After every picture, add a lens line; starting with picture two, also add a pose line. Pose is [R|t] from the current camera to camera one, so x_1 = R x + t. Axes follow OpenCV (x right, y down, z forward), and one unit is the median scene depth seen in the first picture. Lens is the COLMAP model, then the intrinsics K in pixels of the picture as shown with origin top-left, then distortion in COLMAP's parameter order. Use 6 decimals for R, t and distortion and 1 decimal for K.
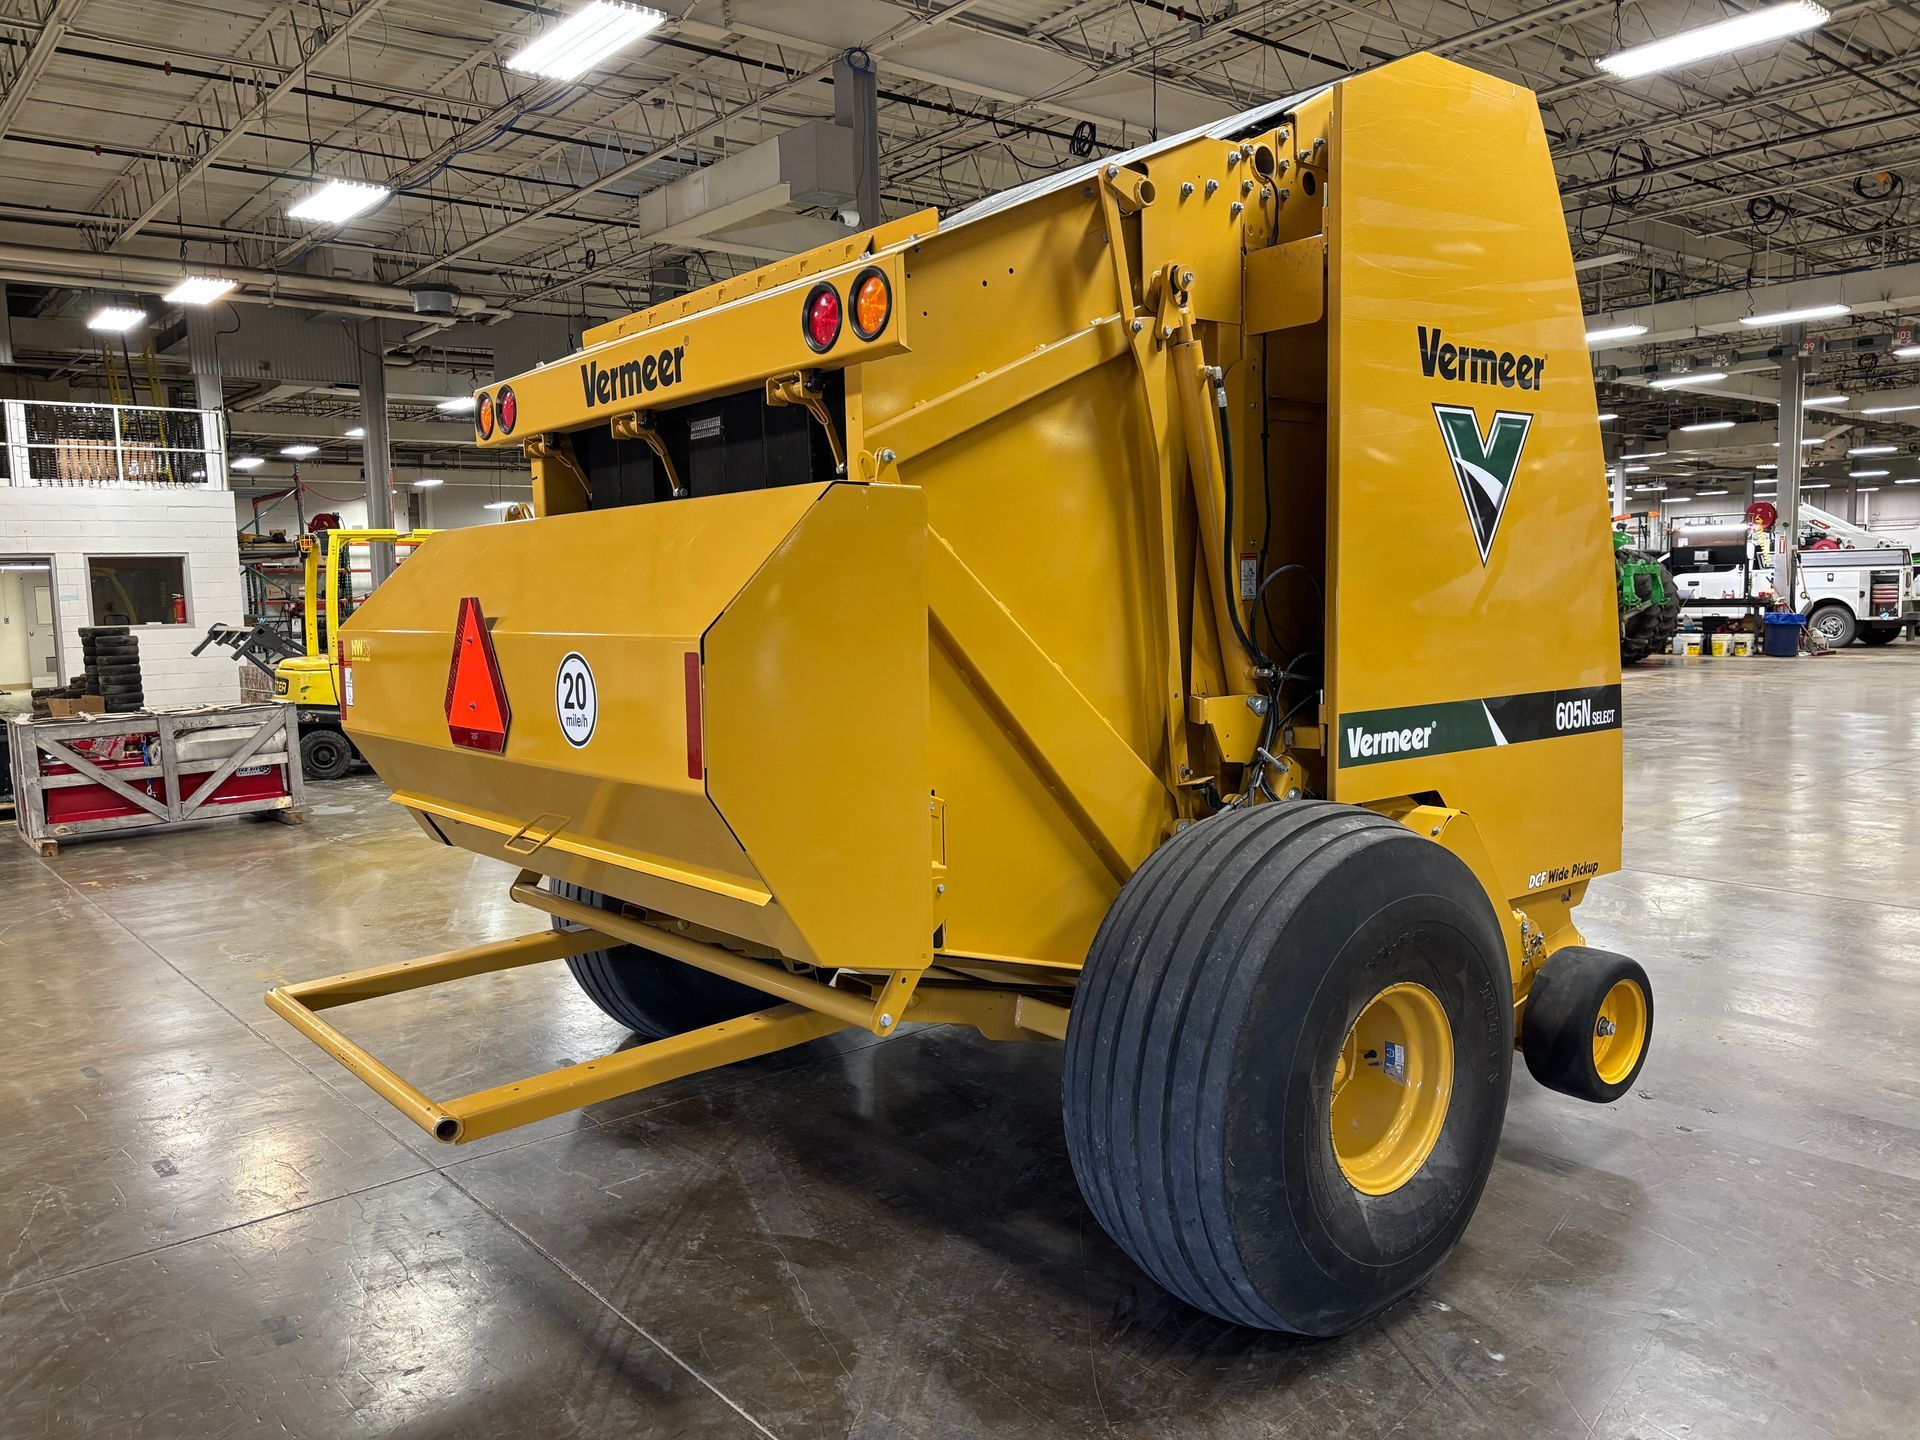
lens RADIAL K [[1442.8, 0, 959.9], [0, 1442.8, 717.5], [0, 0, 1]] dist [0.058704, -0.060486]
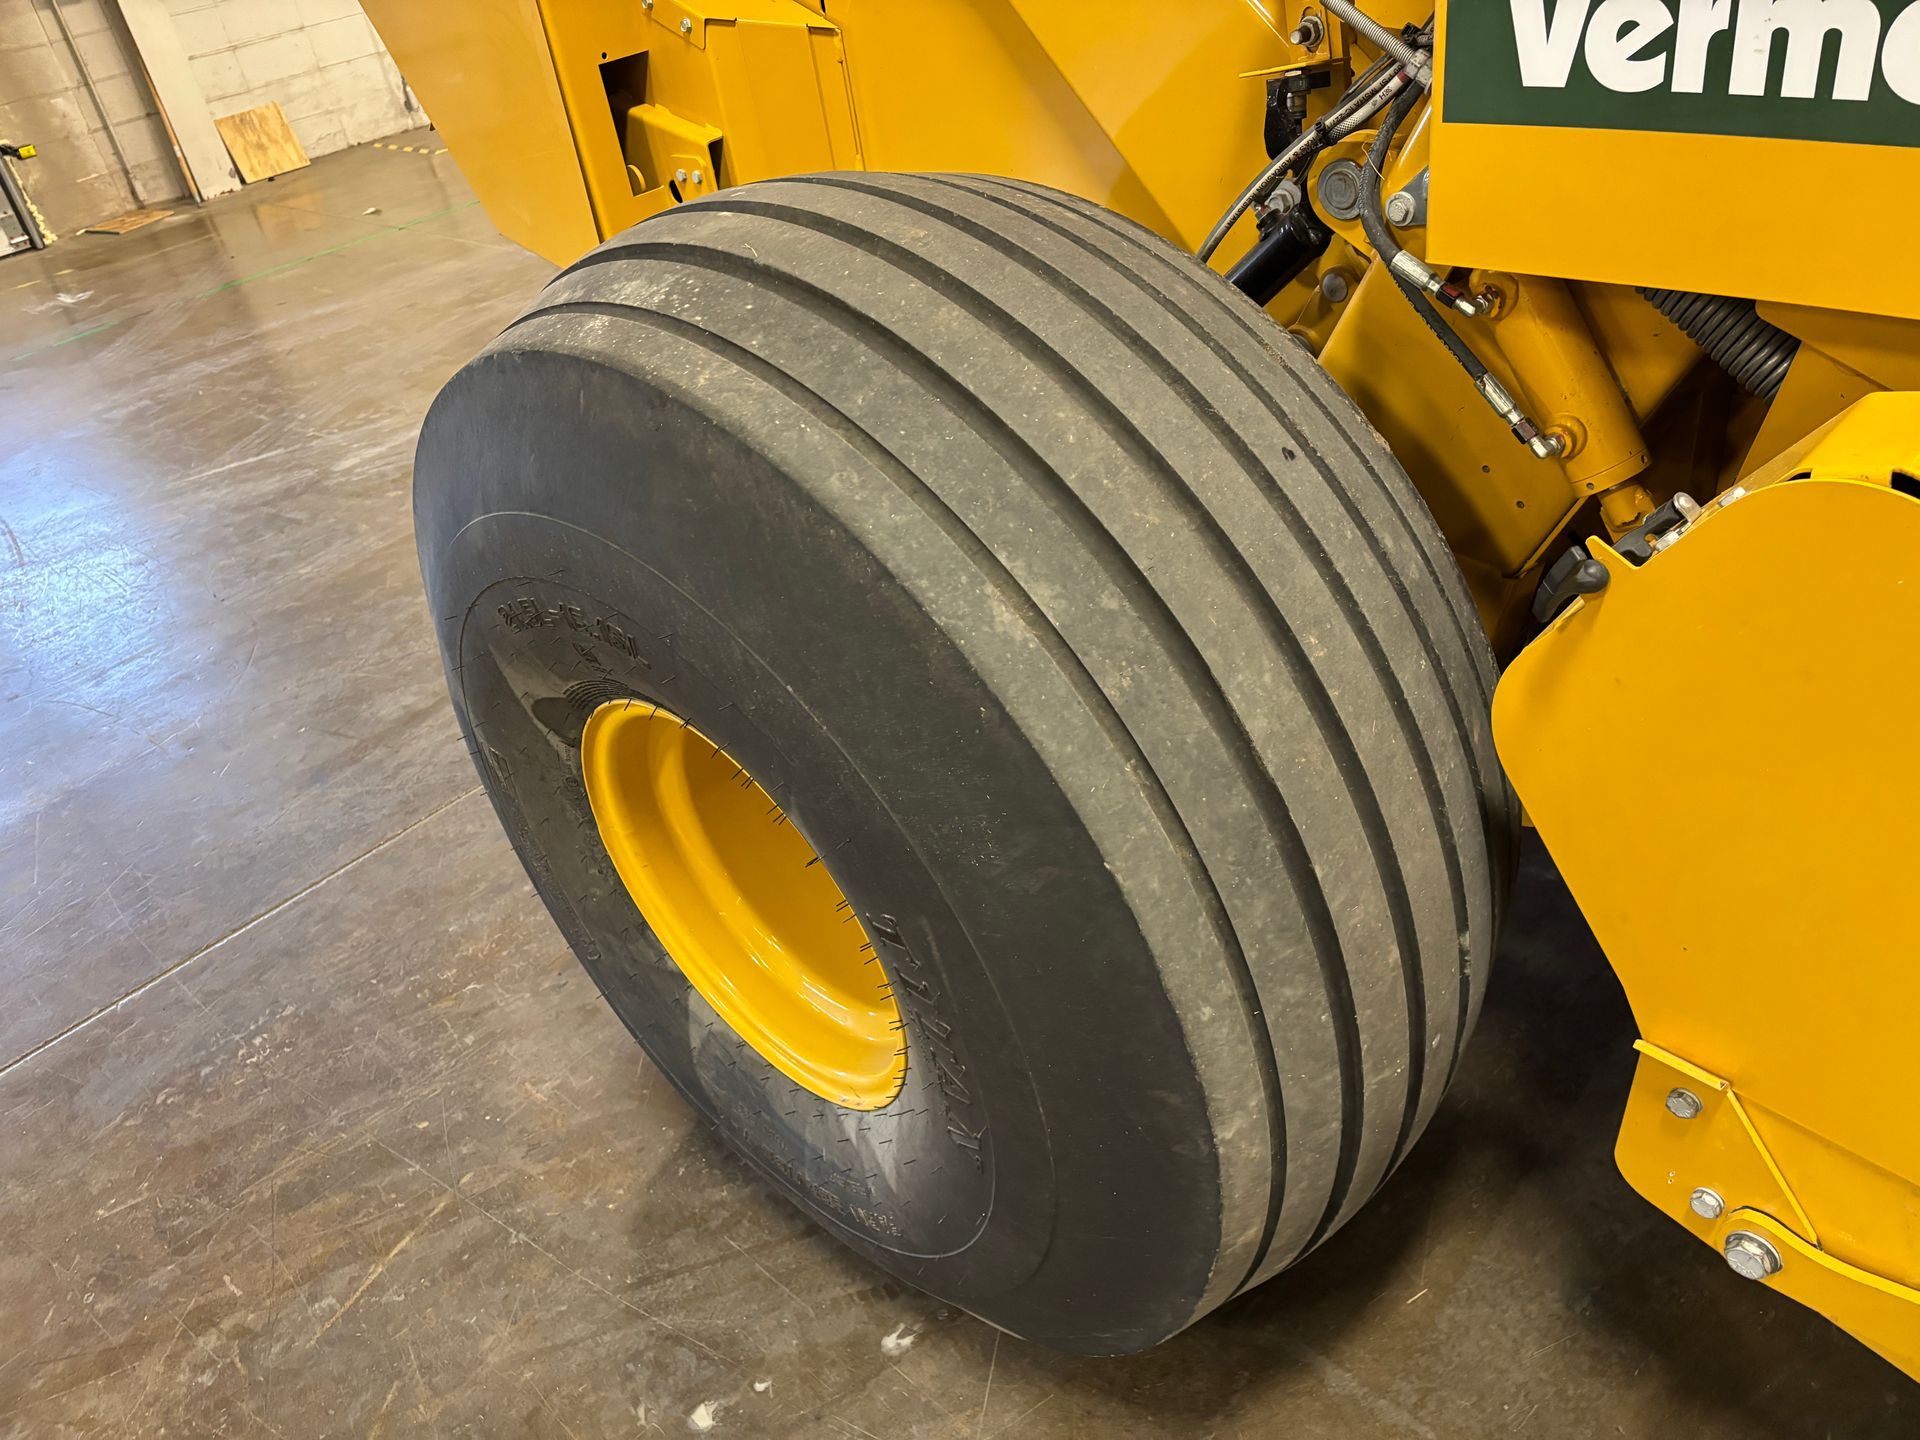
lens RADIAL K [[1442.8, 0, 962.7], [0, 1442.8, 715.1], [0, 0, 1]] dist [0.058704, -0.060486]
pose [[0.111018, 0.562018, -0.819641, 0.504853], [0.058140, 0.819653, 0.569902, -0.031360], [0.992116, -0.110923, 0.058321, 0.839354]]
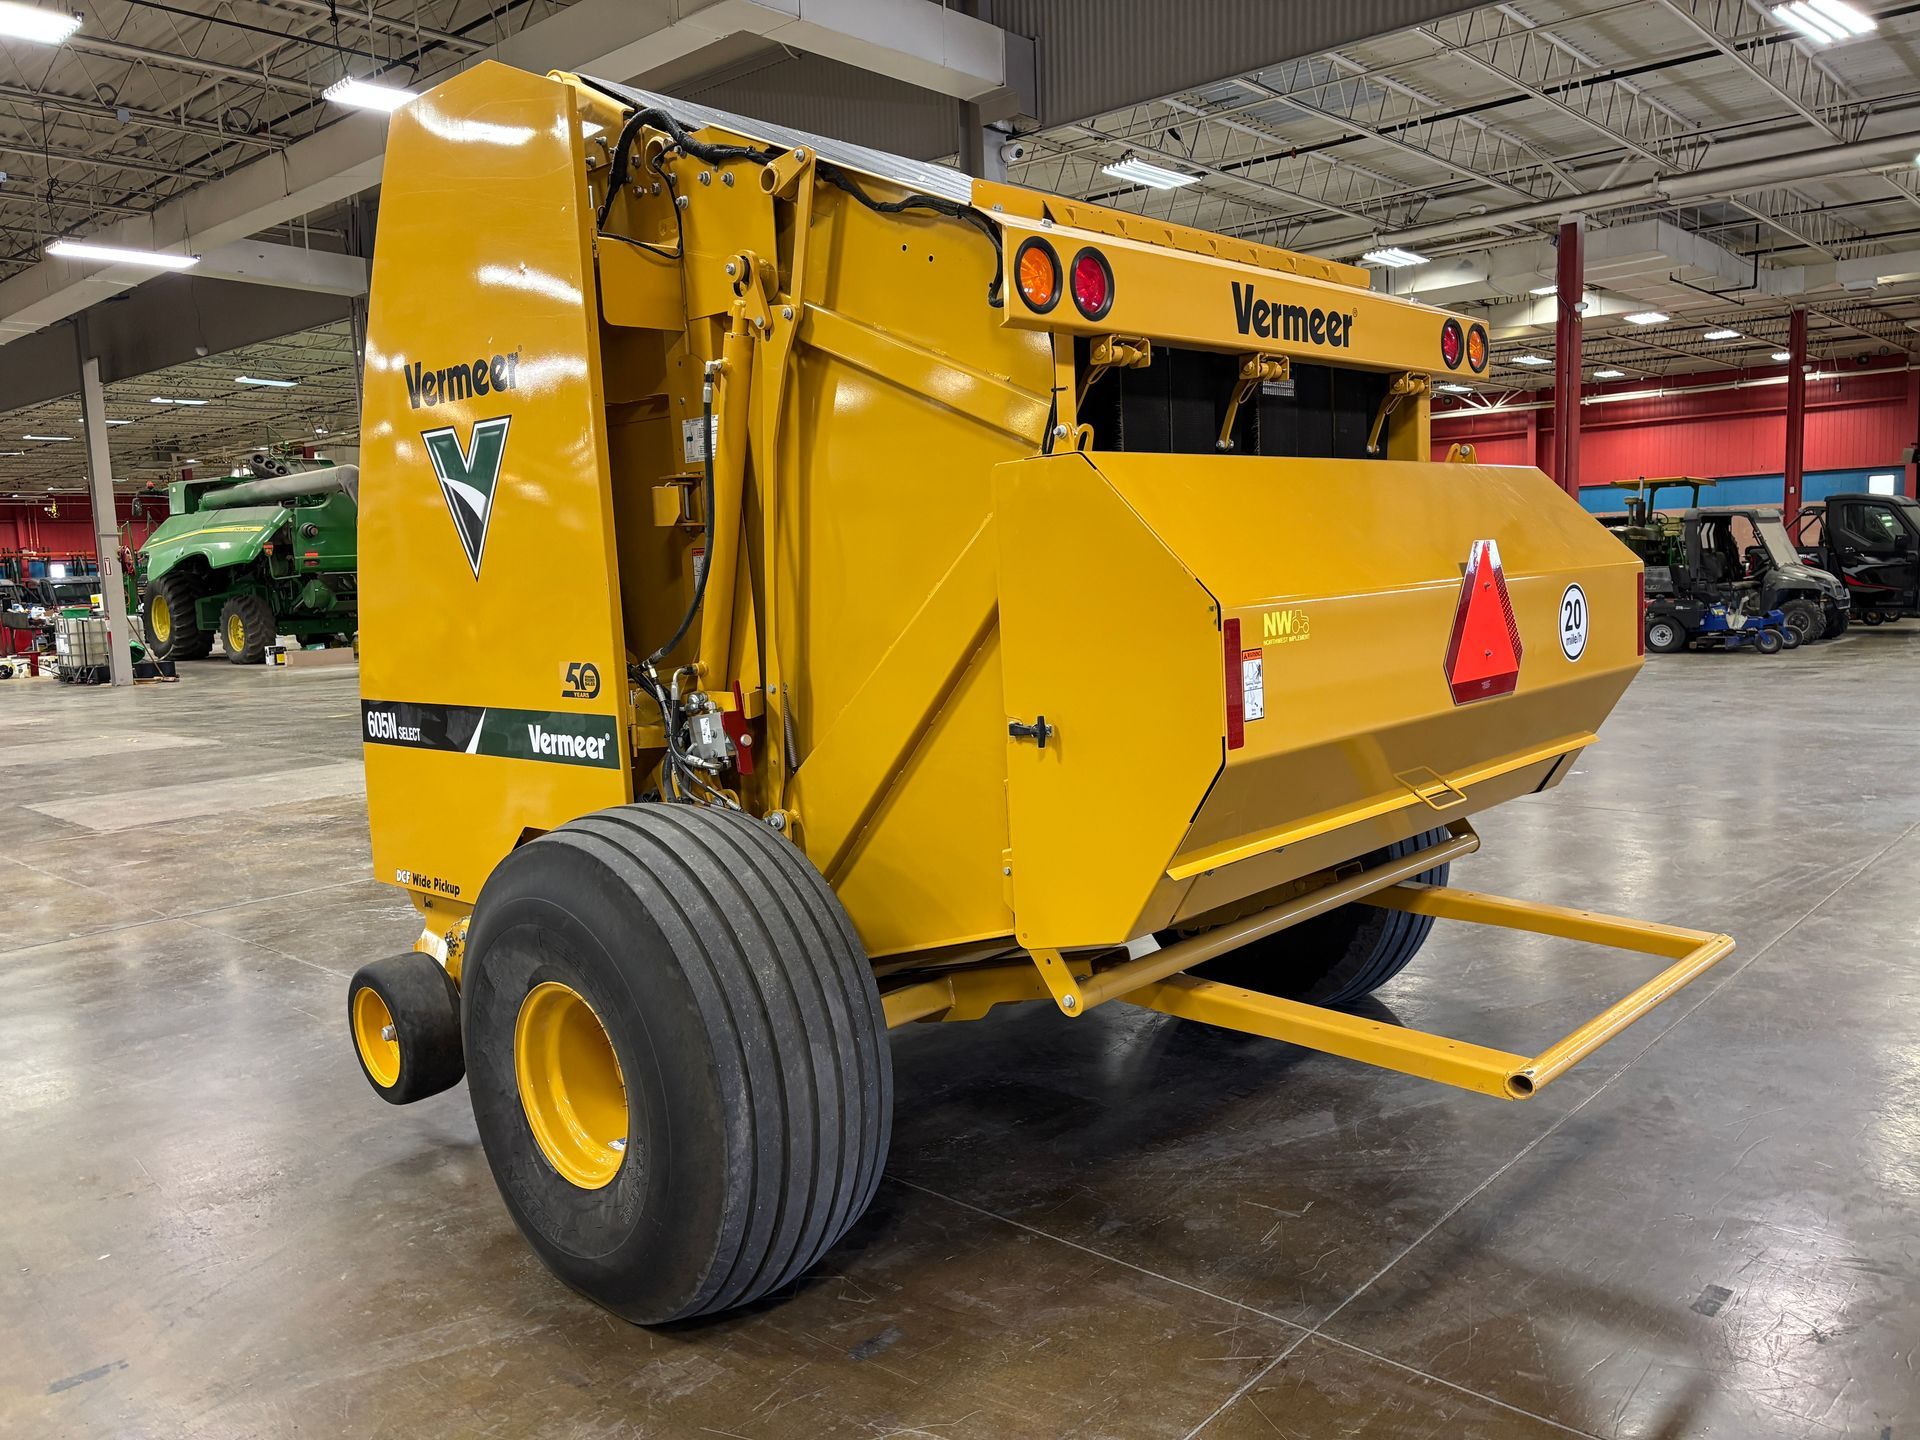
lens RADIAL K [[1442.8, 0, 962.9], [0, 1442.8, 721.1], [0, 0, 1]] dist [0.058704, -0.060486]
pose [[-0.135471, -0.079562, 0.987582, -1.093367], [0.133521, 0.986212, 0.097767, -0.091639], [-0.981743, 0.145107, -0.122979, 1.288150]]
